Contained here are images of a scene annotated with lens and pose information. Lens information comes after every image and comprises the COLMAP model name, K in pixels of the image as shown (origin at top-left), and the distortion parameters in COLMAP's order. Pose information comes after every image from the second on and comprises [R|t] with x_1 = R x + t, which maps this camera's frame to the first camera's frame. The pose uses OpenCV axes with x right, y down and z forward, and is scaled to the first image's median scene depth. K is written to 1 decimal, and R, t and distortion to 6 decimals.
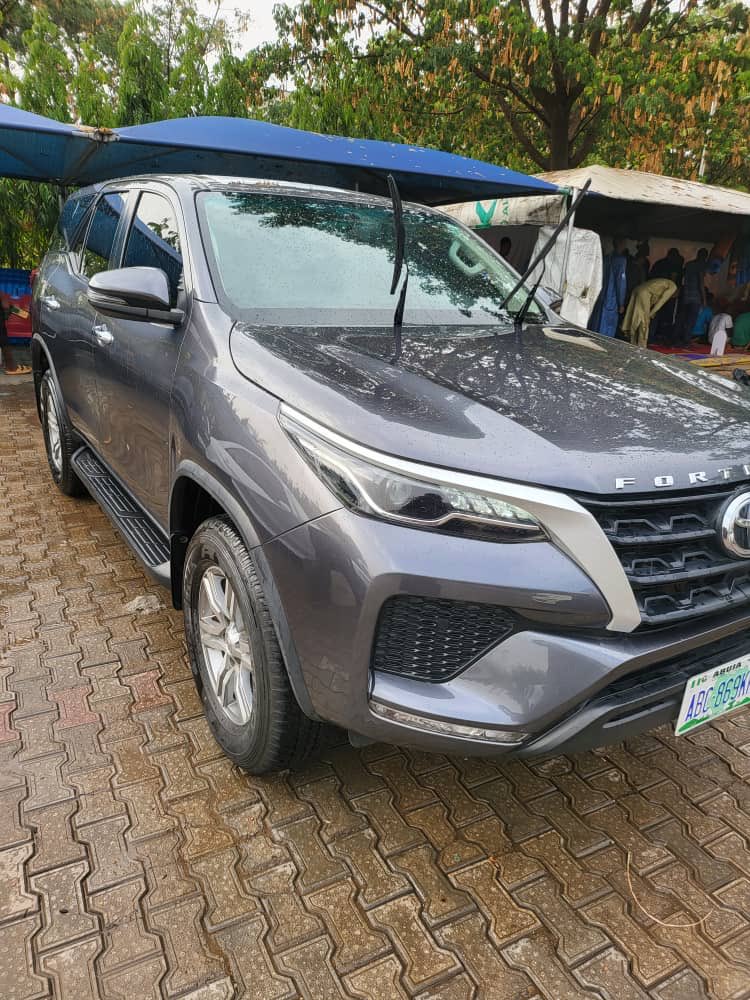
lens RADIAL K [[692.9, 0, 375.4], [0, 692.9, 523.0], [0, 0, 1]] dist [-0.003198, 0.001105]
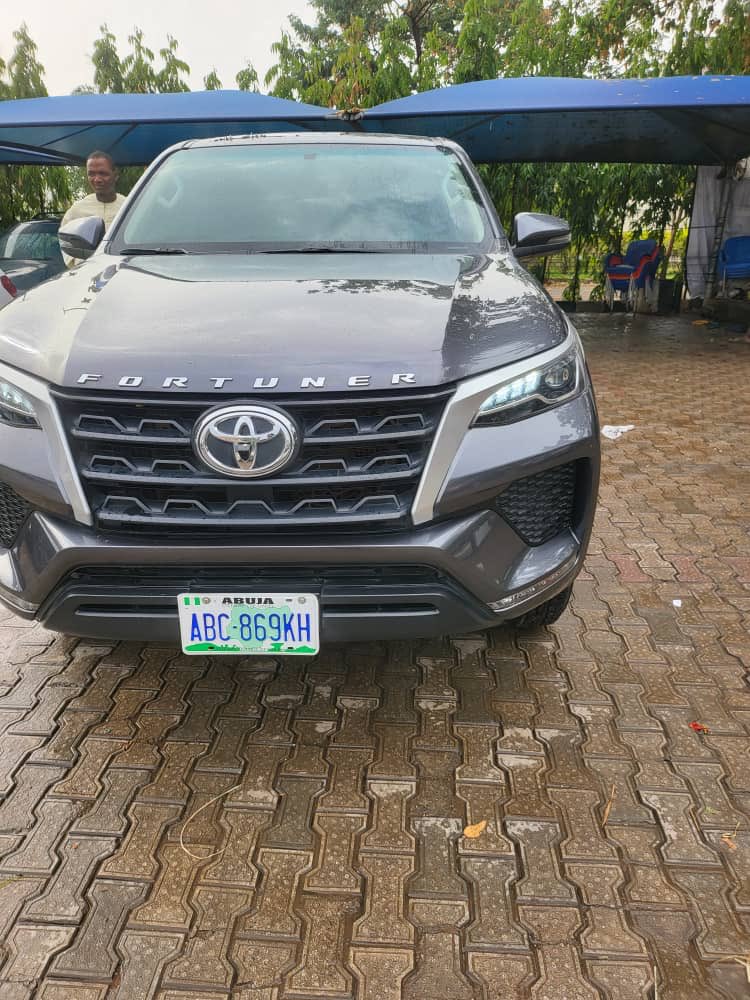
lens RADIAL K [[690.7, 0, 375.0], [0, 690.7, 500.0], [0, 0, 1]] dist [0.001777, 0.000216]
pose [[0.843236, 0.139846, -0.519034, 1.135669], [-0.136966, 0.989593, 0.044113, 0.015039], [0.519801, 0.033892, 0.853615, 0.304363]]
